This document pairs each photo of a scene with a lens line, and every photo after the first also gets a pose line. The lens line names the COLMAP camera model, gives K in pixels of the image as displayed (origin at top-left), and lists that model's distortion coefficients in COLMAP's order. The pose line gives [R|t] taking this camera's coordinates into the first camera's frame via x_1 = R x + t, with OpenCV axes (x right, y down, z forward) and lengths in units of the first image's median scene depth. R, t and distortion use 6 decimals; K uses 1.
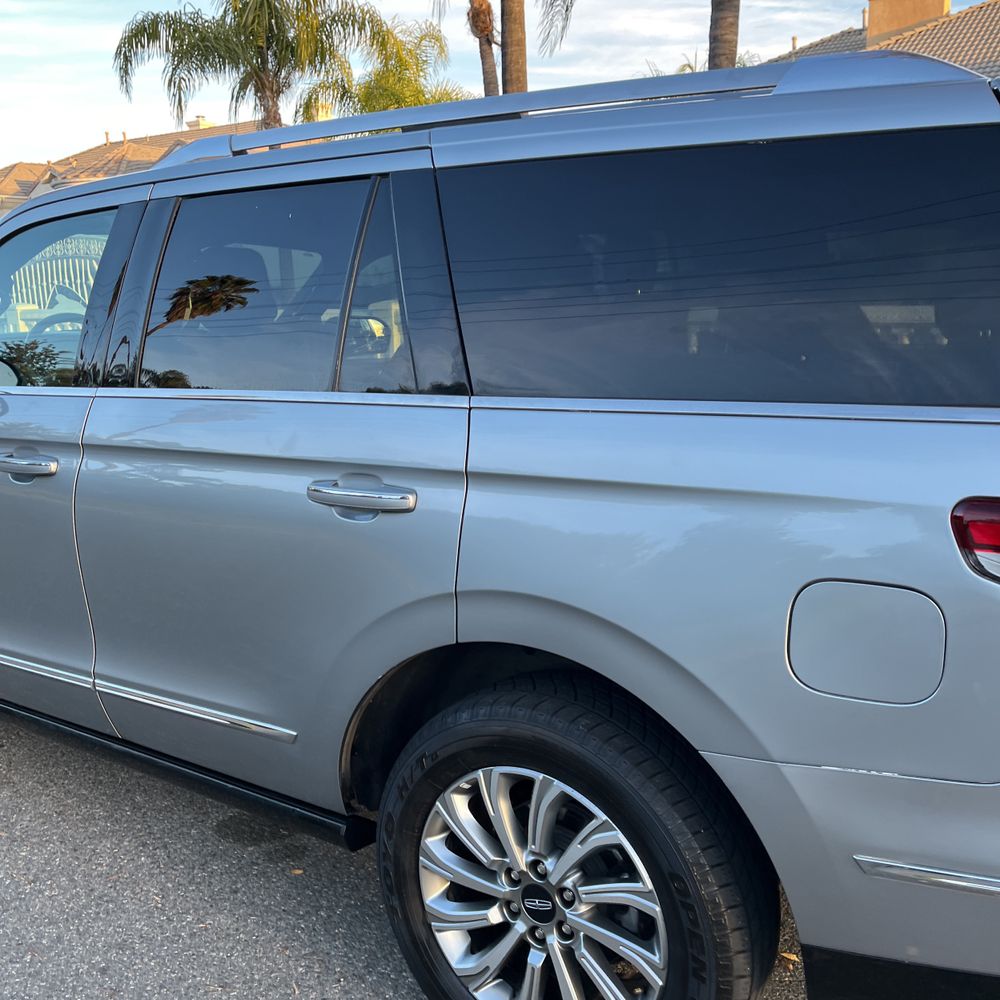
lens RADIAL K [[1018.7, 0, 492.2], [0, 1018.7, 493.5], [0, 0, 1]] dist [0.019110, 0.000000]
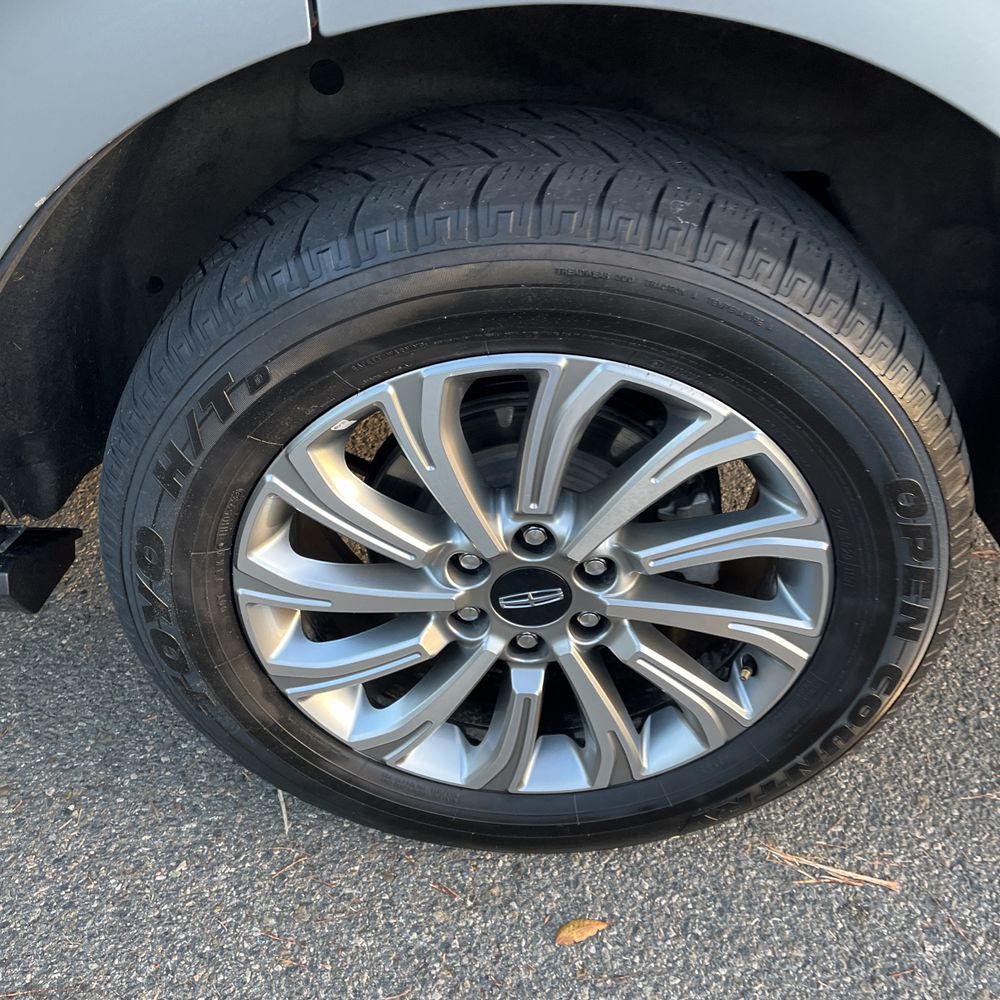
lens RADIAL K [[1018.7, 0, 504.9], [0, 1018.7, 495.4], [0, 0, 1]] dist [0.019110, 0.000000]
pose [[0.836968, -0.324690, 0.440523, -0.161155], [0.075901, 0.866068, 0.494131, 0.108304], [-0.541962, -0.380136, 0.749516, 0.628425]]
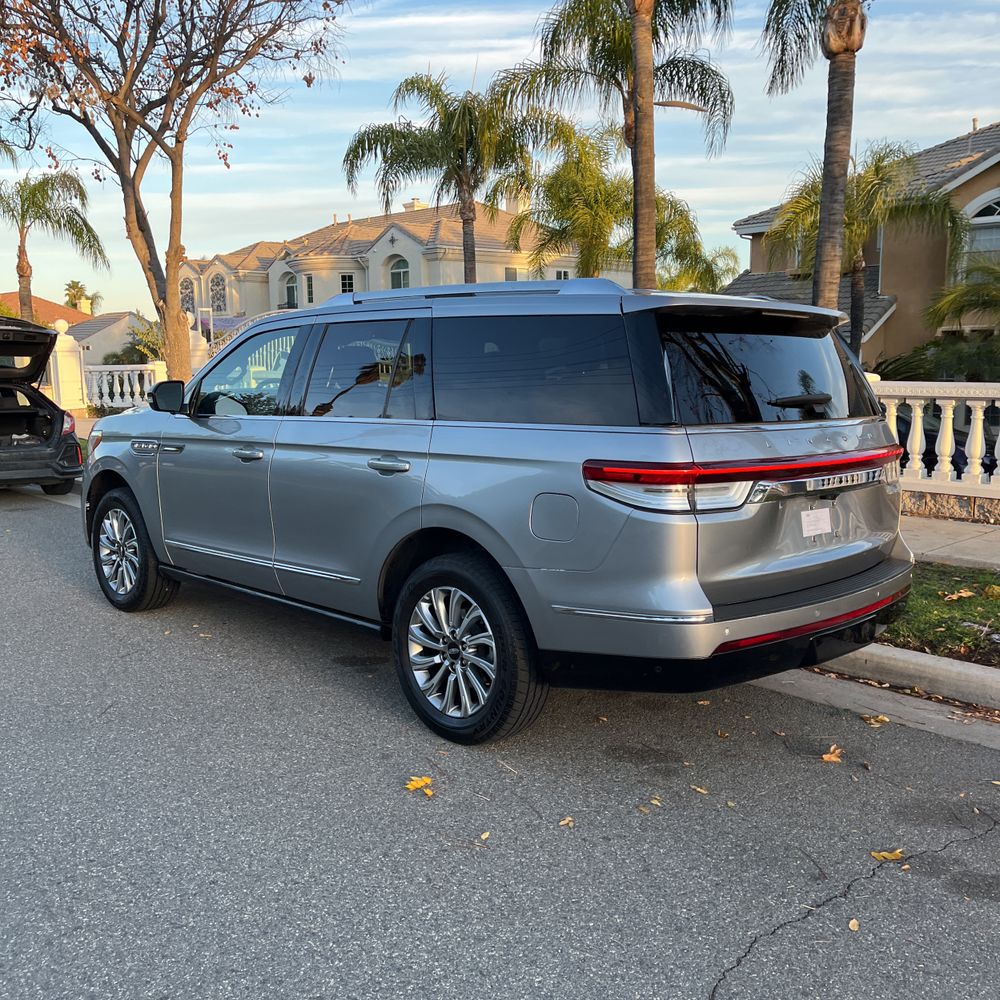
lens RADIAL K [[1018.7, 0, 501.0], [0, 1018.7, 497.7], [0, 0, 1]] dist [0.019110, 0.000000]
pose [[0.981778, 0.041771, -0.185383, 0.516561], [-0.052110, 0.997325, -0.051251, 0.172281], [0.182747, 0.059977, 0.981329, -1.106647]]
